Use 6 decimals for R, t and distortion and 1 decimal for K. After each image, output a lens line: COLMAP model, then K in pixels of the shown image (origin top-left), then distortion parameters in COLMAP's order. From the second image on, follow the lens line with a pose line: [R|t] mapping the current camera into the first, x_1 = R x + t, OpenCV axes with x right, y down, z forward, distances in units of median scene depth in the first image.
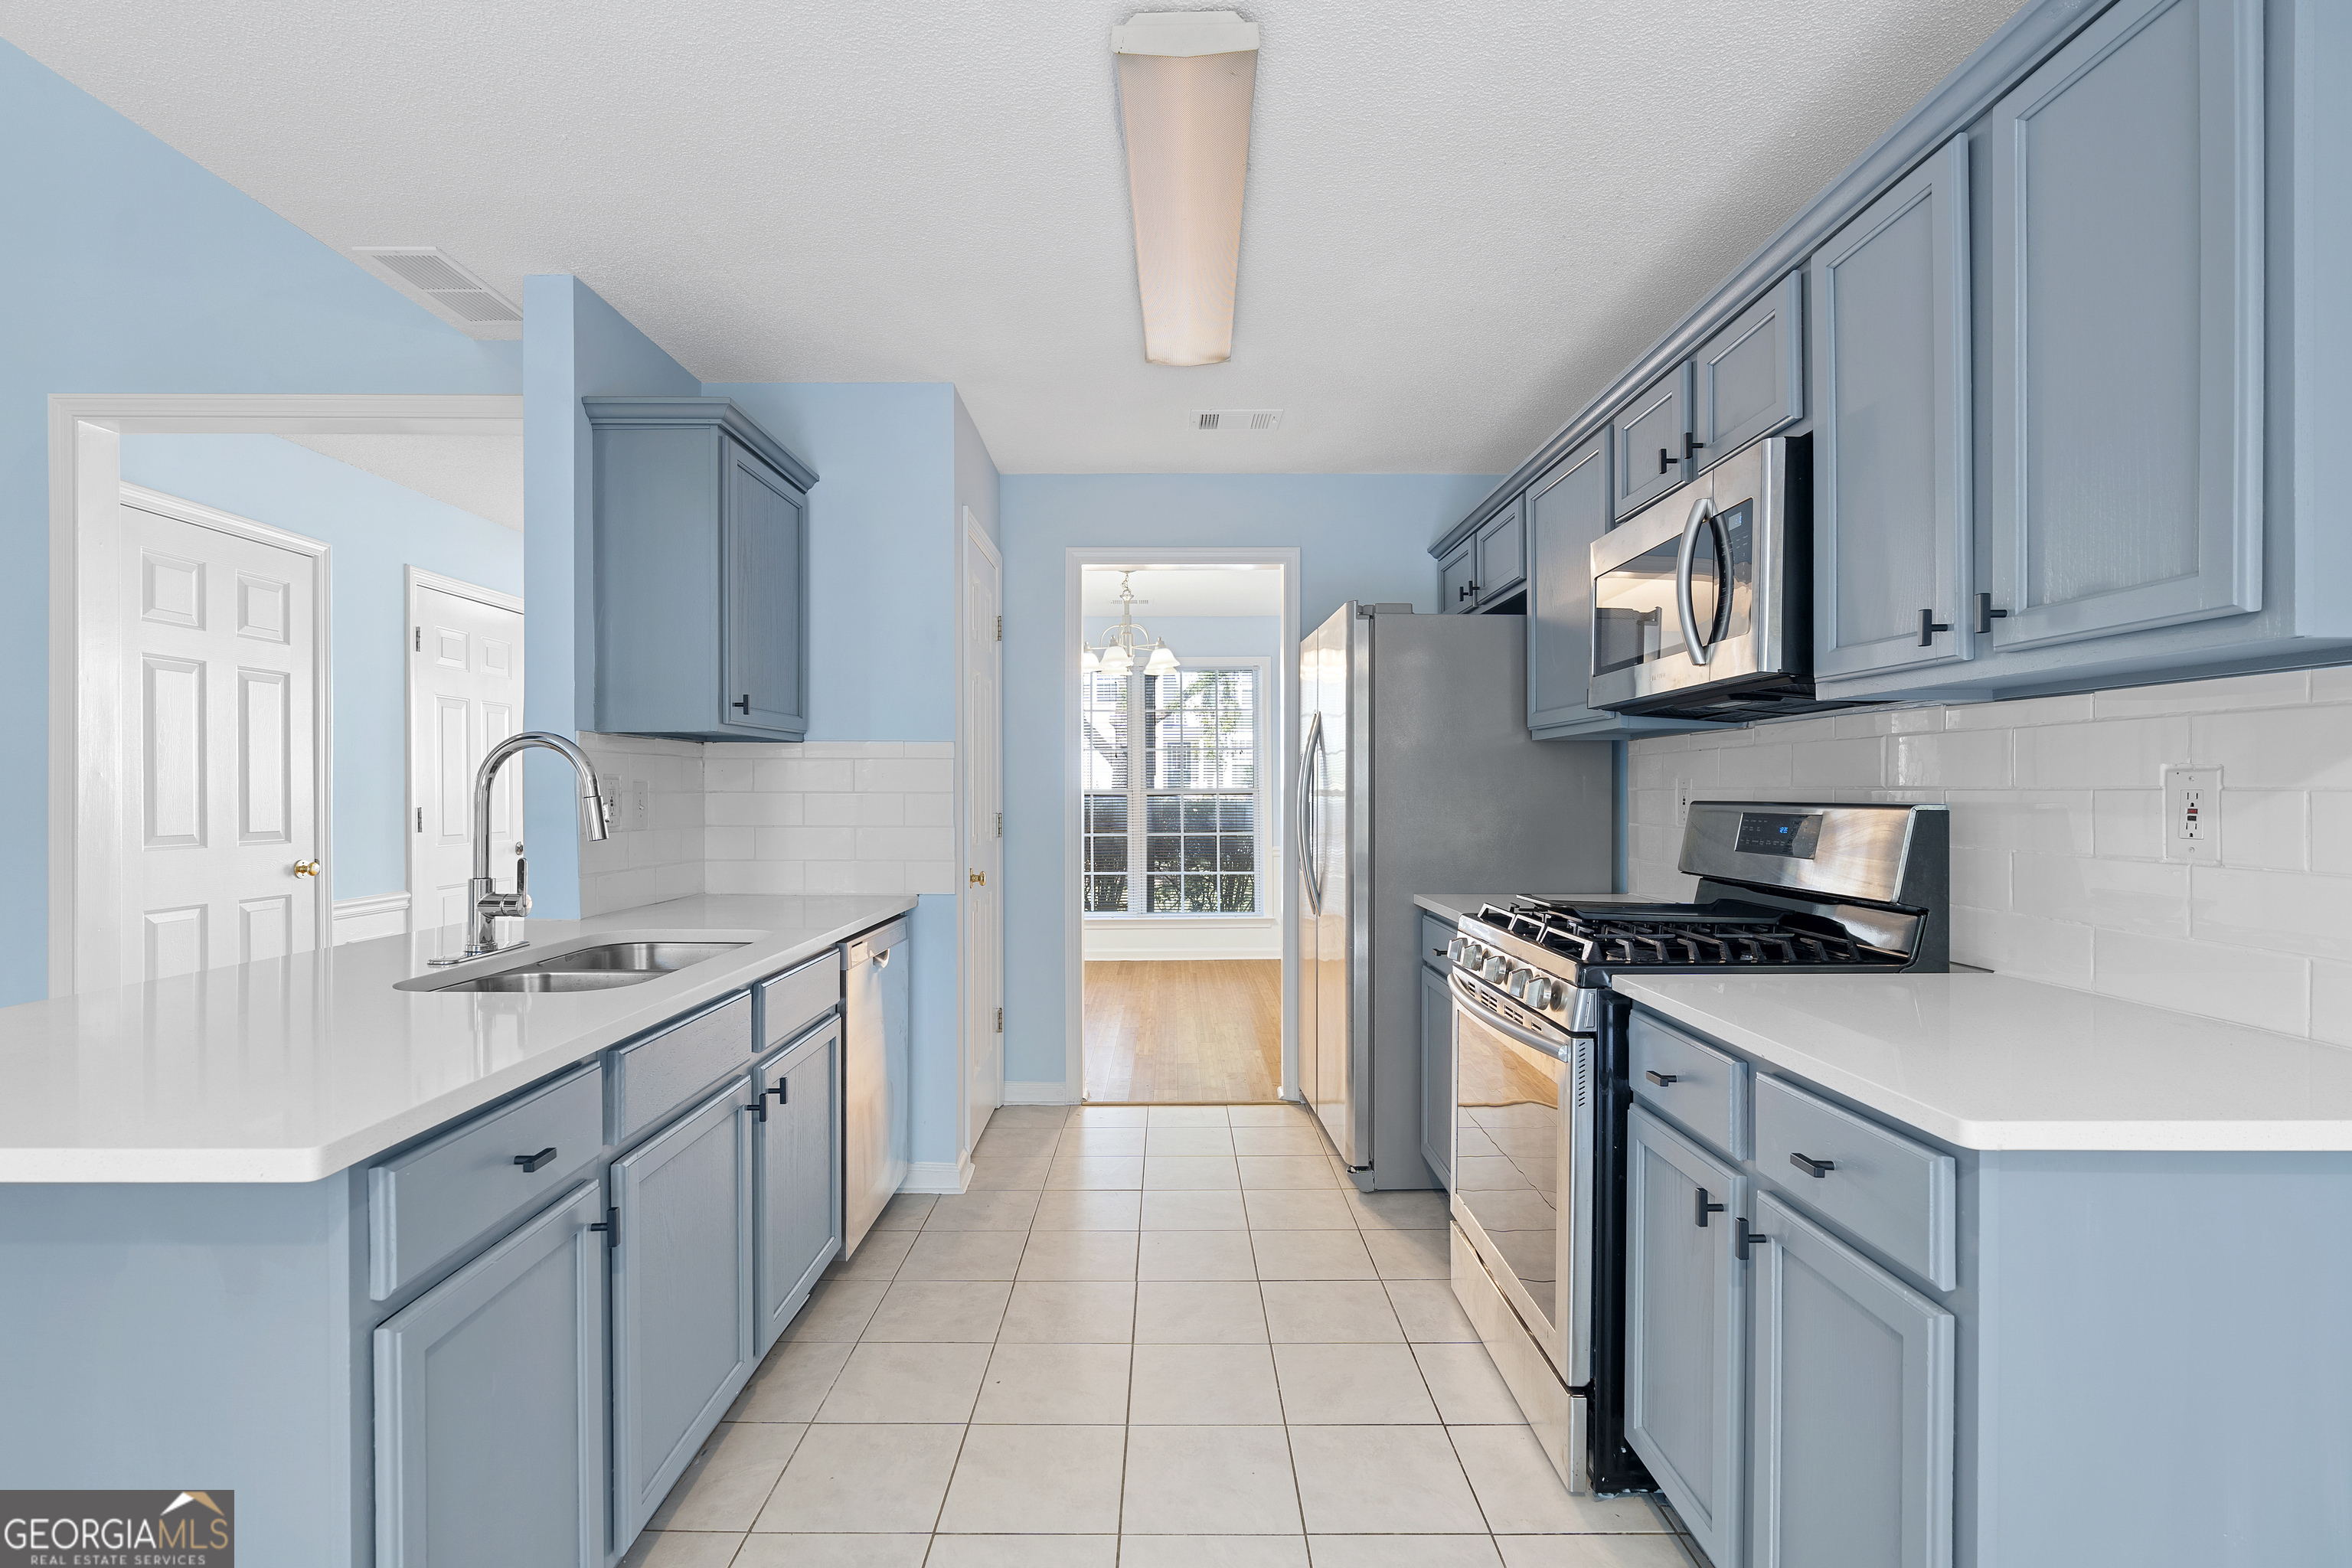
lens RADIAL K [[1065.1, 0, 1172.5], [0, 1065.1, 794.3], [0, 0, 1]] dist [-0.010639, 0.000676]
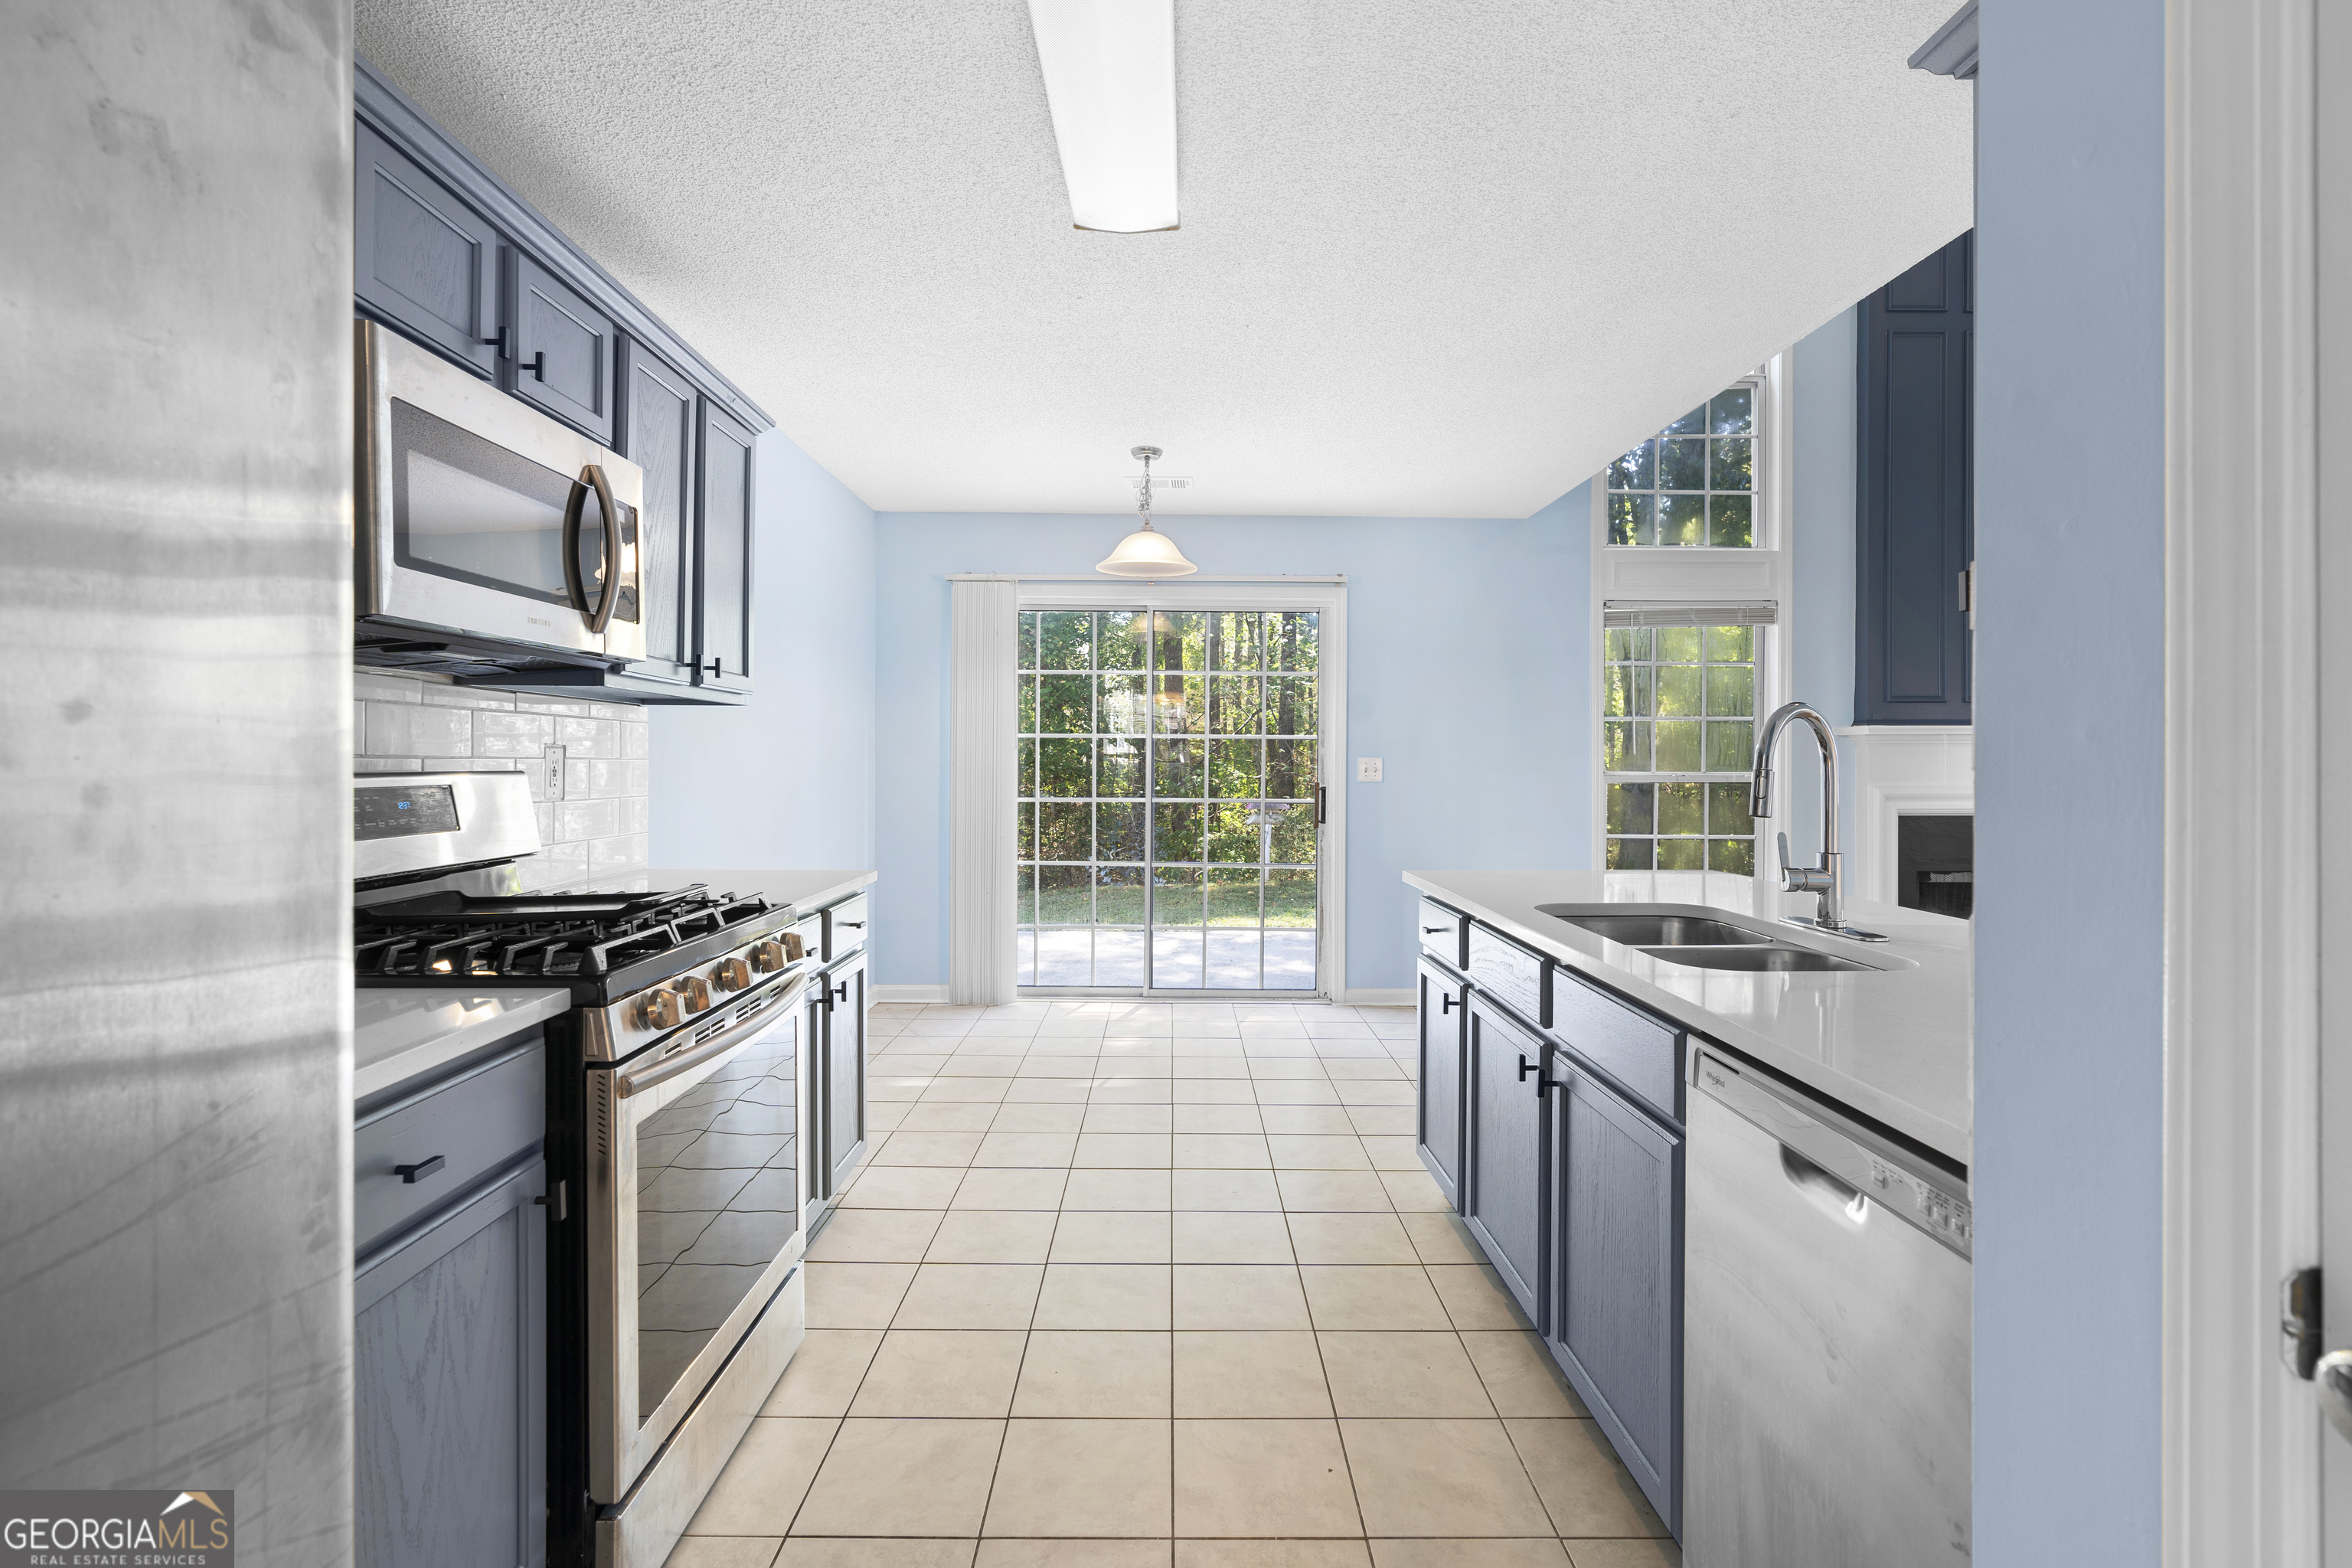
lens RADIAL K [[1067.8, 0, 1167.9], [0, 1067.8, 769.9], [0, 0, 1]] dist [-0.012056, 0.005094]
pose [[-0.999990, -0.004335, 0.001096, -0.029143], [-0.004321, 0.999909, 0.012799, -0.006841], [-0.001151, 0.012794, -0.999917, 1.541779]]
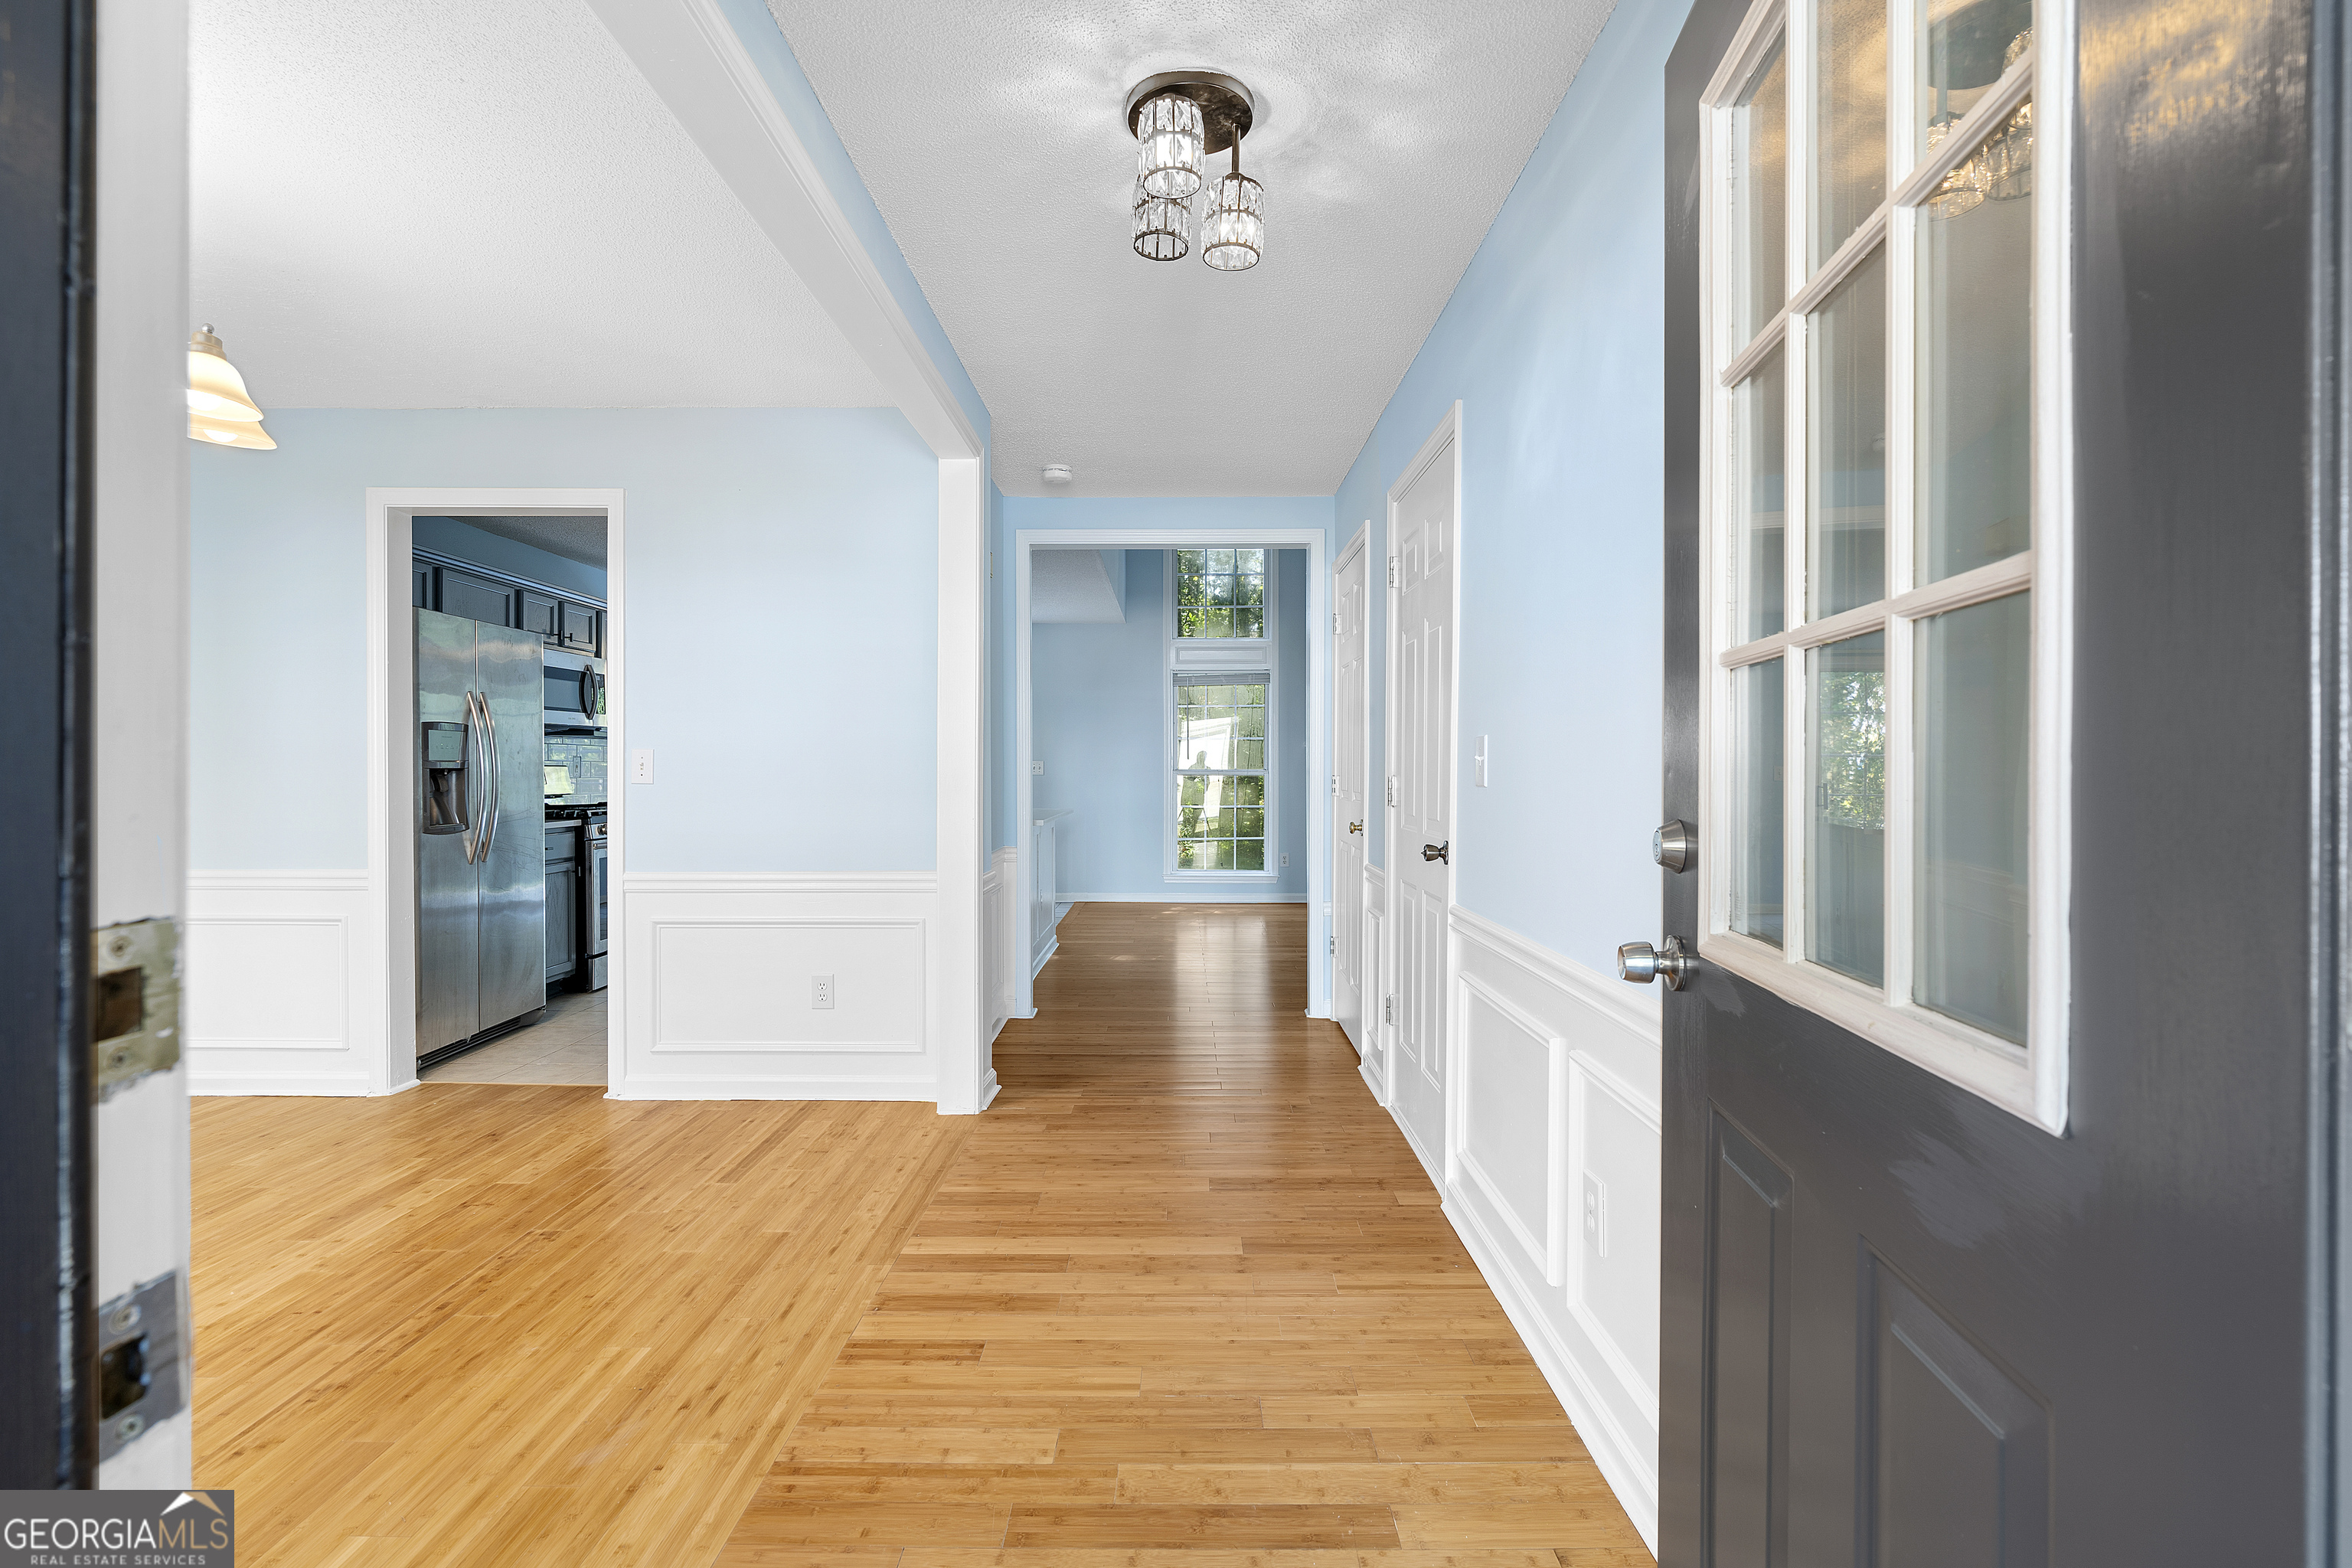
lens RADIAL K [[1057.7, 0, 1172.0], [0, 1057.7, 778.7], [0, 0, 1]] dist [-0.015932, 0.005786]
pose [[-0.999937, 0.003303, 0.010721, -0.908022], [0.003434, 0.999920, 0.012202, 0.009609], [-0.010680, 0.012239, -0.999868, 3.057368]]
